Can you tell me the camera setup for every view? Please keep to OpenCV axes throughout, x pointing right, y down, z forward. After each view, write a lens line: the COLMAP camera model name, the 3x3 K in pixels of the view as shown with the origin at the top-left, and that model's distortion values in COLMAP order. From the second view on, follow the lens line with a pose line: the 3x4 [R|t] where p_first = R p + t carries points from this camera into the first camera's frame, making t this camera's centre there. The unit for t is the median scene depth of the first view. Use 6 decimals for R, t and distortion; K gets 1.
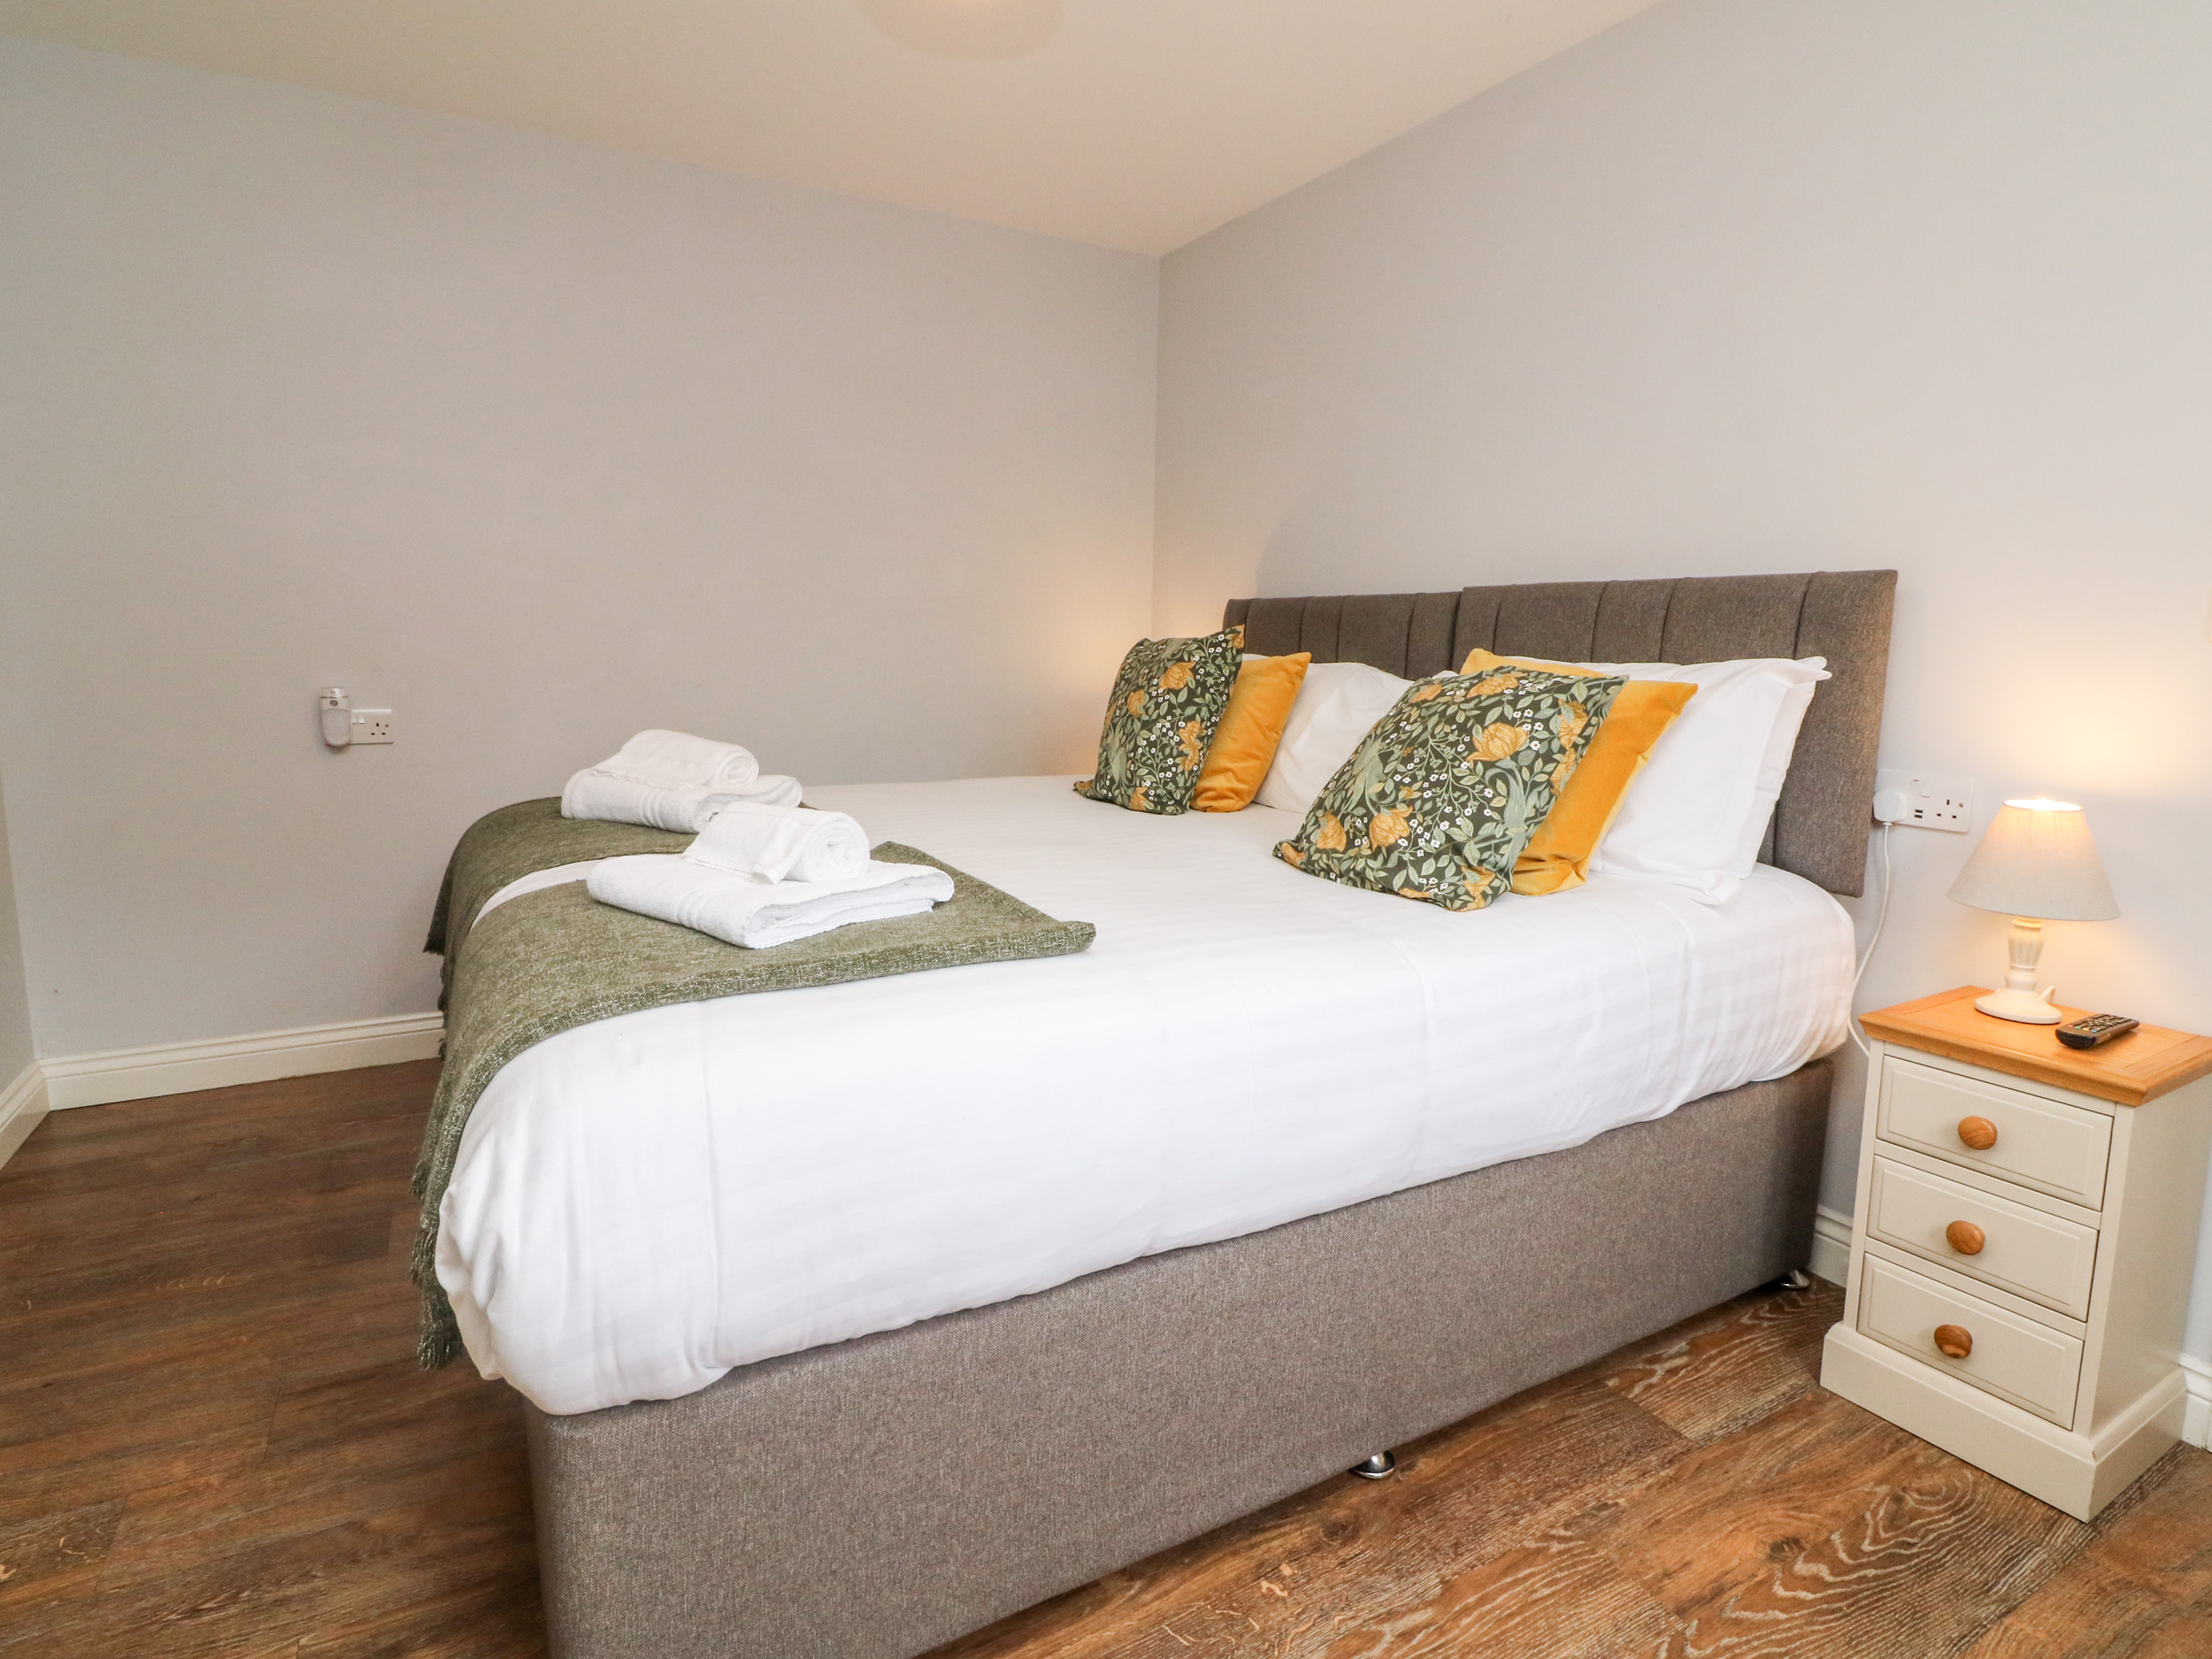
lens RADIAL K [[1167.5, 0, 1112.0], [0, 1167.5, 793.4], [0, 0, 1]] dist [-0.001640, -0.013841]
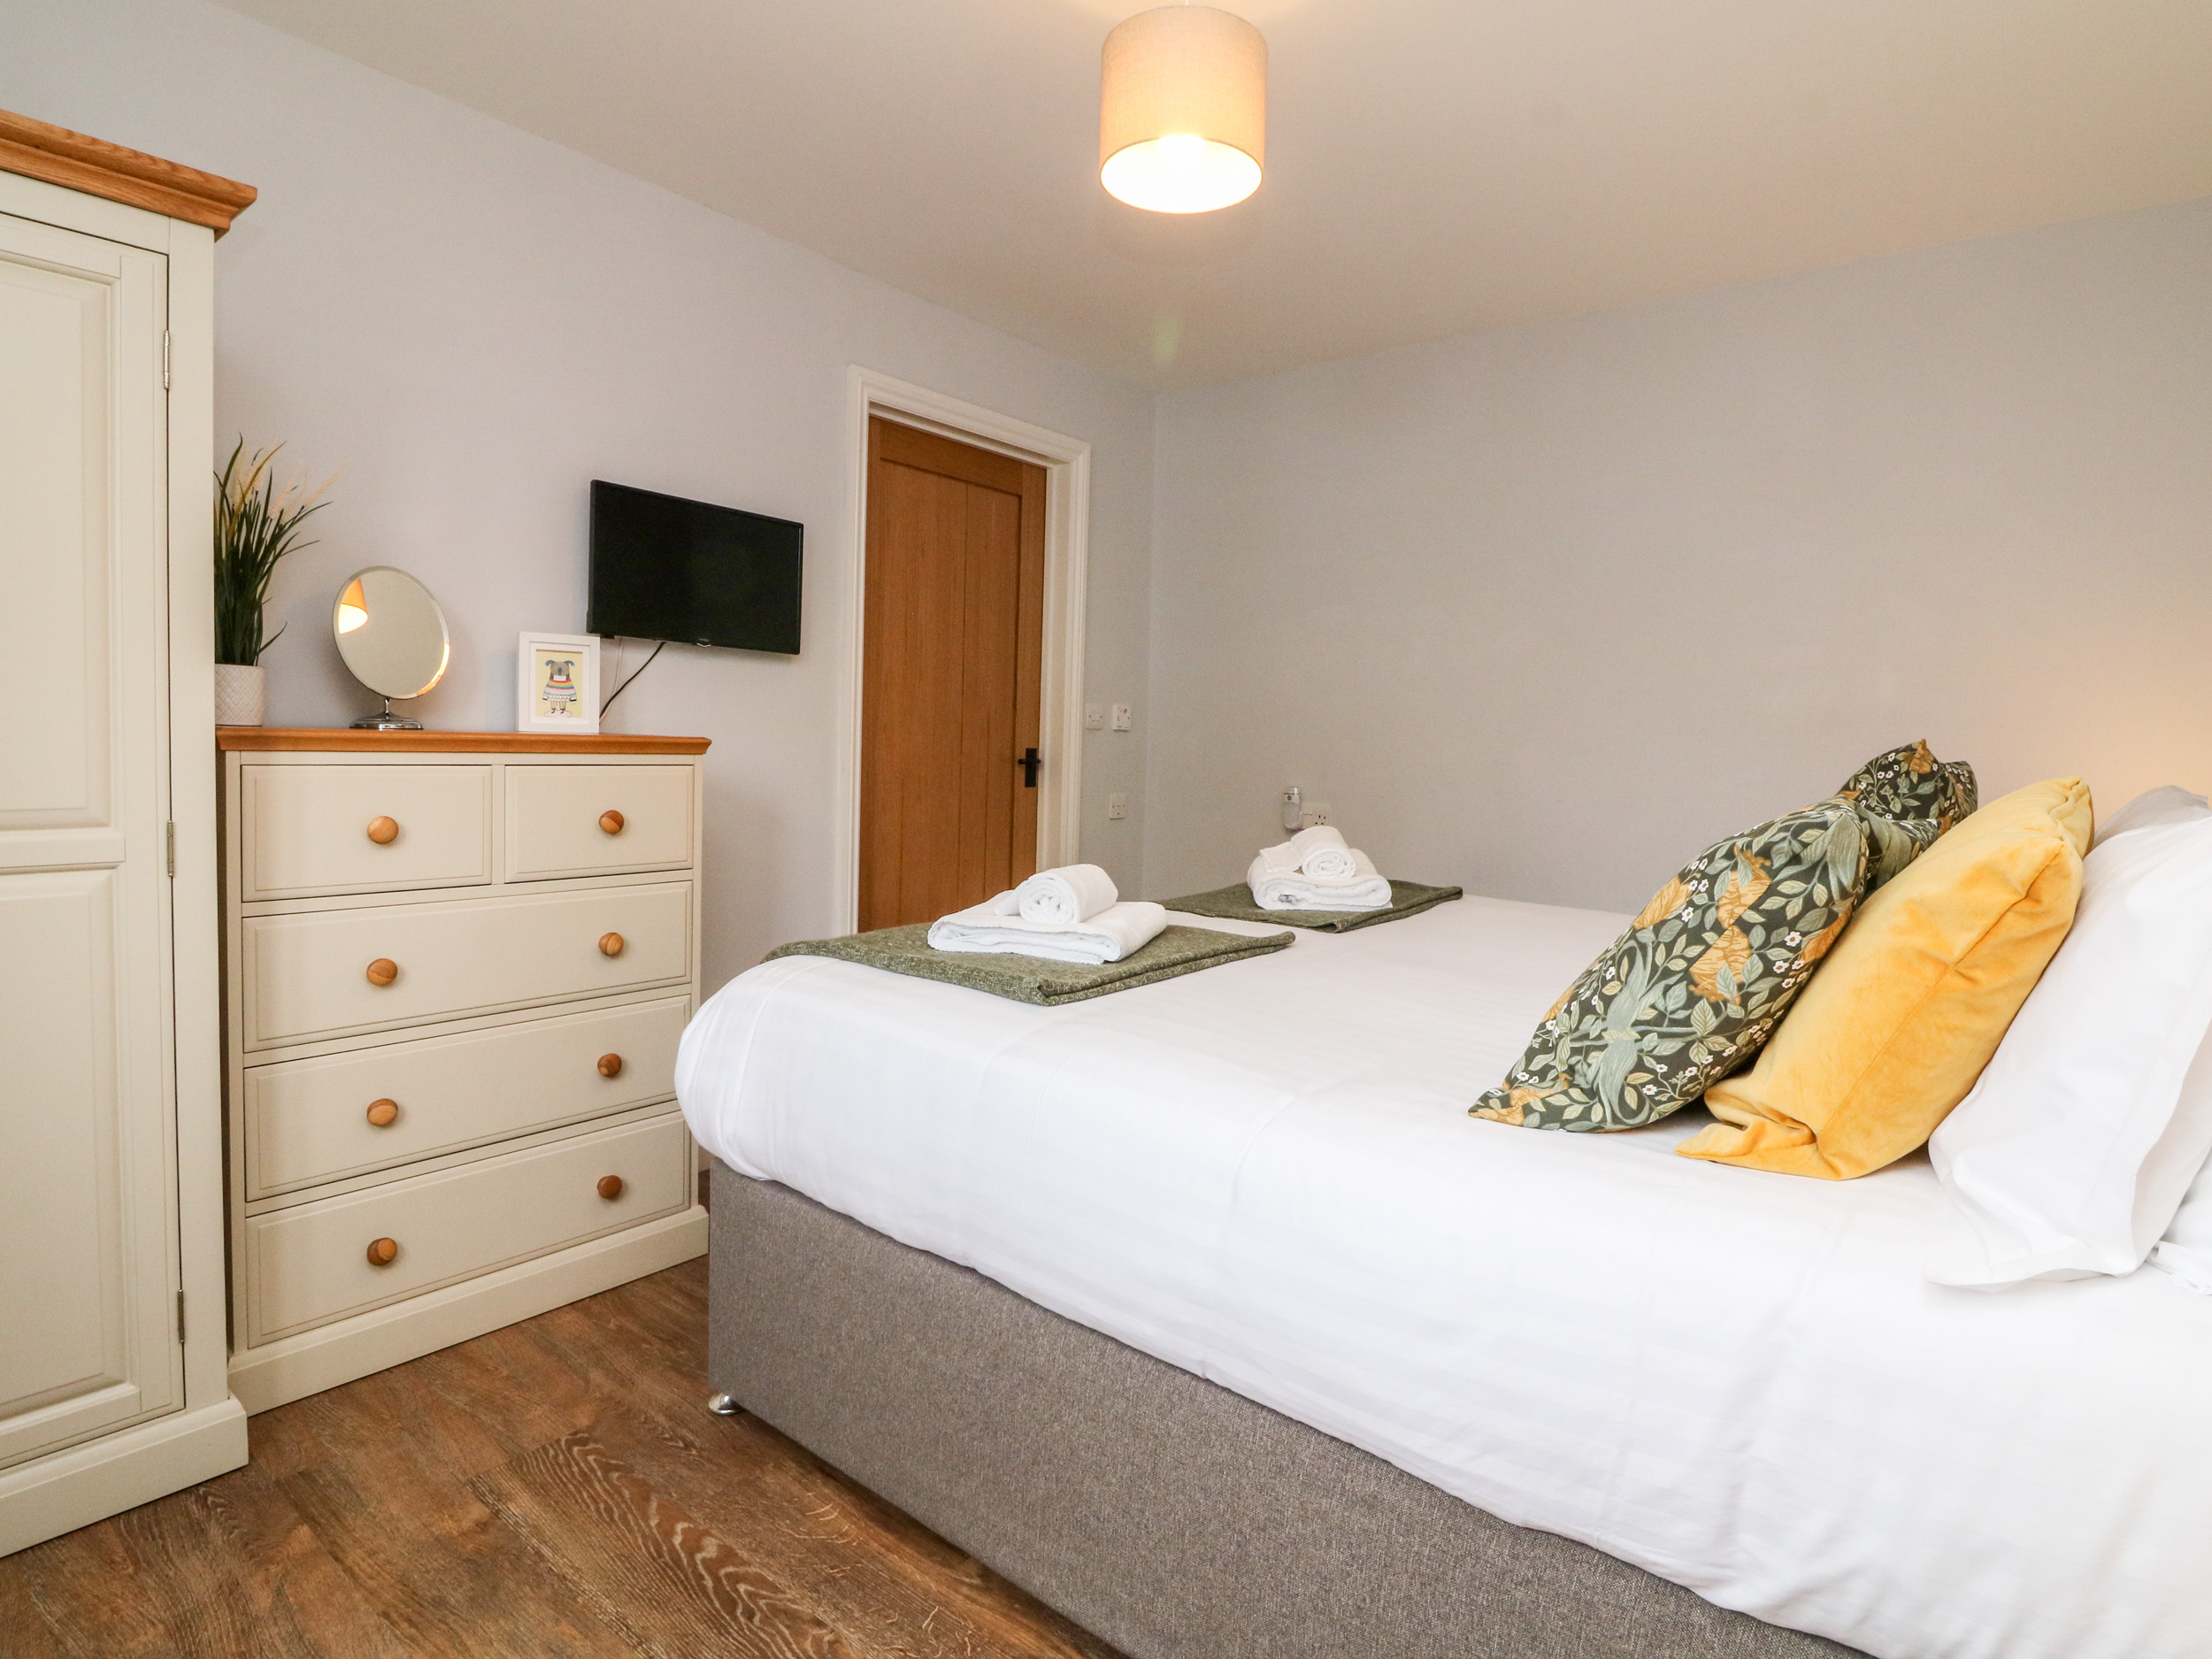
lens RADIAL K [[1167.5, 0, 1112.0], [0, 1167.5, 793.4], [0, 0, 1]] dist [-0.001640, -0.013841]
pose [[0.373550, 0.041283, -0.926691, 0.864978], [-0.144550, 0.989396, -0.014192, -0.053896], [0.916278, 0.139254, 0.375556, 0.483974]]
